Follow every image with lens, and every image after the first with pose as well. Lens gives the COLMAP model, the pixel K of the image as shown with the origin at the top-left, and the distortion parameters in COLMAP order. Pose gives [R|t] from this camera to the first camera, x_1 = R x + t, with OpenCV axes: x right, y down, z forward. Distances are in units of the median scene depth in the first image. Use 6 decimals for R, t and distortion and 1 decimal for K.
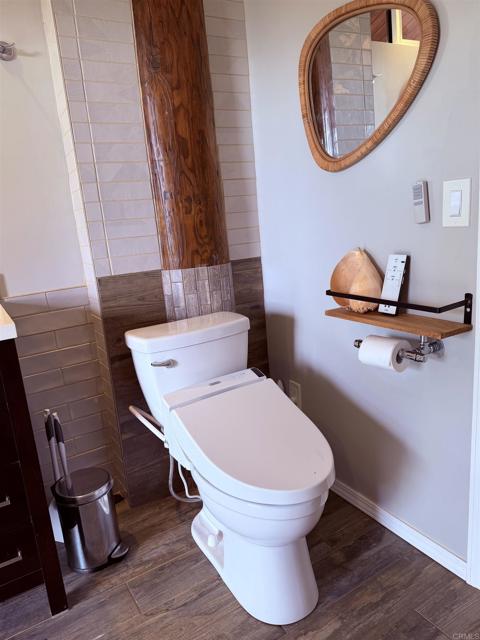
lens RADIAL K [[450.4, 0, 239.8], [0, 450.4, 331.3], [0, 0, 1]] dist [-0.002984, -0.002055]
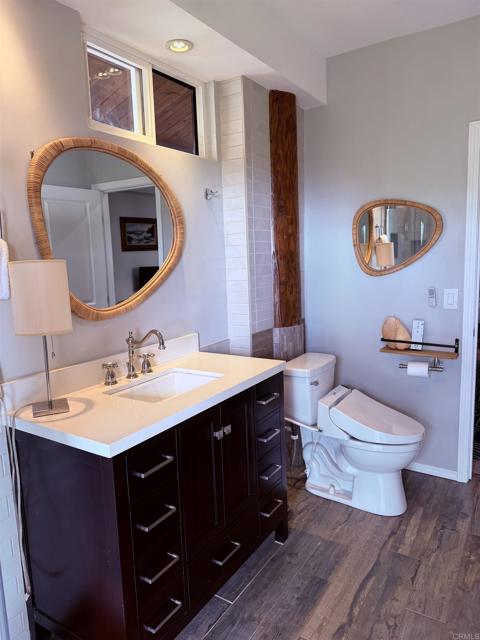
lens RADIAL K [[449.6, 0, 240.6], [0, 449.6, 323.1], [0, 0, 1]] dist [0.059921, -0.100420]
pose [[0.902284, -0.013531, 0.430930, -1.165470], [0.061340, 0.993369, -0.097242, -0.006919], [-0.426757, 0.114173, 0.897130, -0.460609]]
